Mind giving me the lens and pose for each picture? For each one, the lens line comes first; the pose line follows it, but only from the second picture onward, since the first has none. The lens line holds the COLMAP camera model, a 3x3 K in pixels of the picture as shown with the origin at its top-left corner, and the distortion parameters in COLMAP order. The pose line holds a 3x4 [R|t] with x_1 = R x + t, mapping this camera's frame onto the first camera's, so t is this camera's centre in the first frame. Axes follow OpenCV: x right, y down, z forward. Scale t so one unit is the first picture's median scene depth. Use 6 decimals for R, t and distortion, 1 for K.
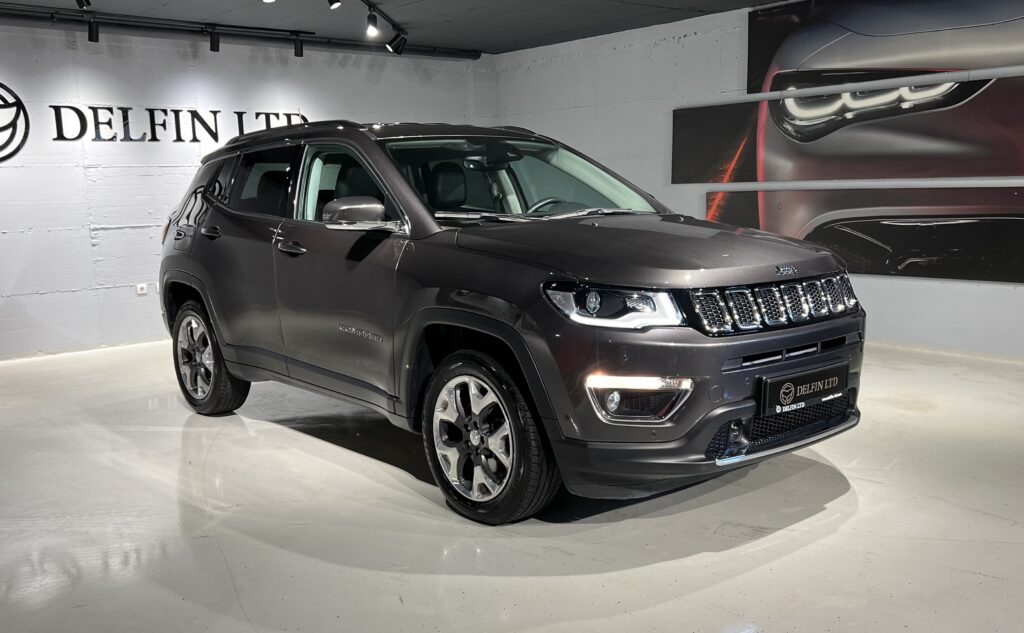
lens RADIAL K [[999.6, 0, 512.0], [0, 999.6, 316.5], [0, 0, 1]] dist [0.054944, 0.004272]
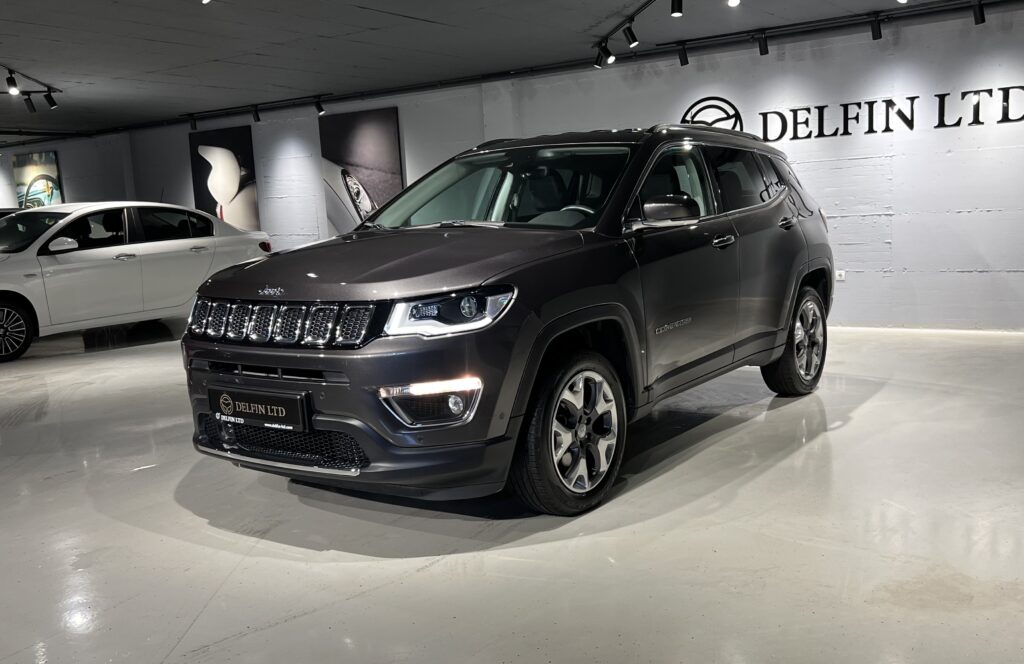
lens RADIAL K [[1001.4, 0, 551.8], [0, 1001.4, 302.7], [0, 0, 1]] dist [0.143838, -0.173776]
pose [[0.245054, 0.111612, -0.963064, 0.617809], [-0.093138, 0.991467, 0.091205, -0.071971], [0.965025, 0.067348, 0.253358, 0.468815]]
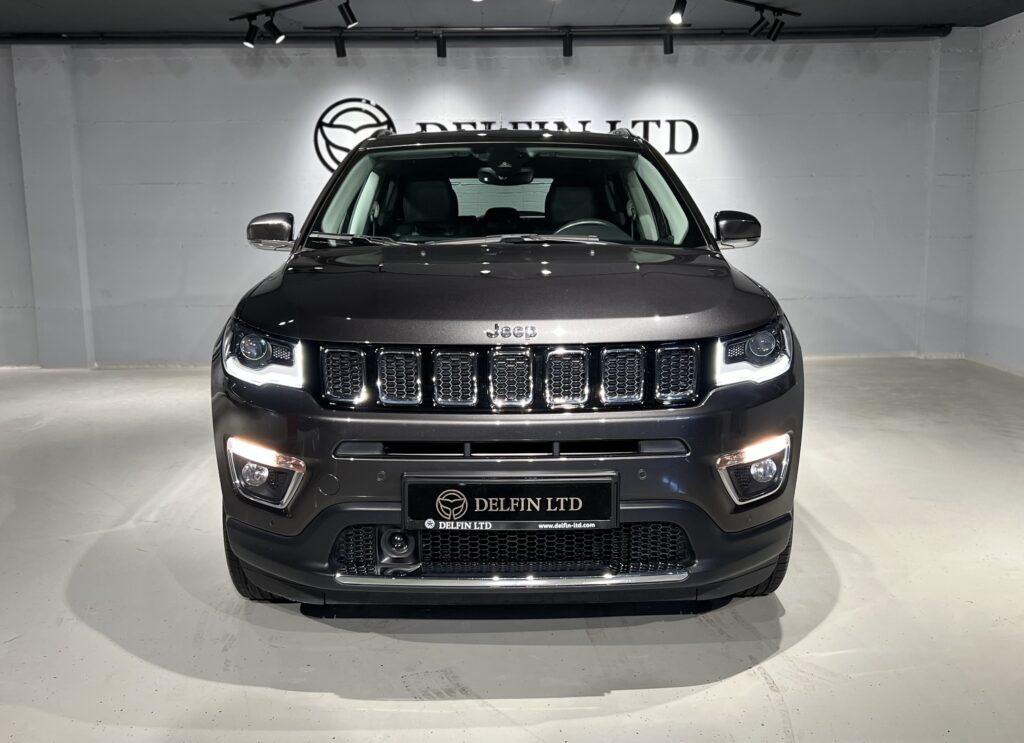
lens RADIAL K [[1102.4, 0, 512.0], [0, 1102.4, 371.5], [0, 0, 1]] dist [0.056446, -0.013174]
pose [[0.763868, 0.108634, -0.636164, 0.347049], [-0.096213, 0.993884, 0.054194, -0.026471], [0.638161, 0.019810, 0.769648, 0.195902]]
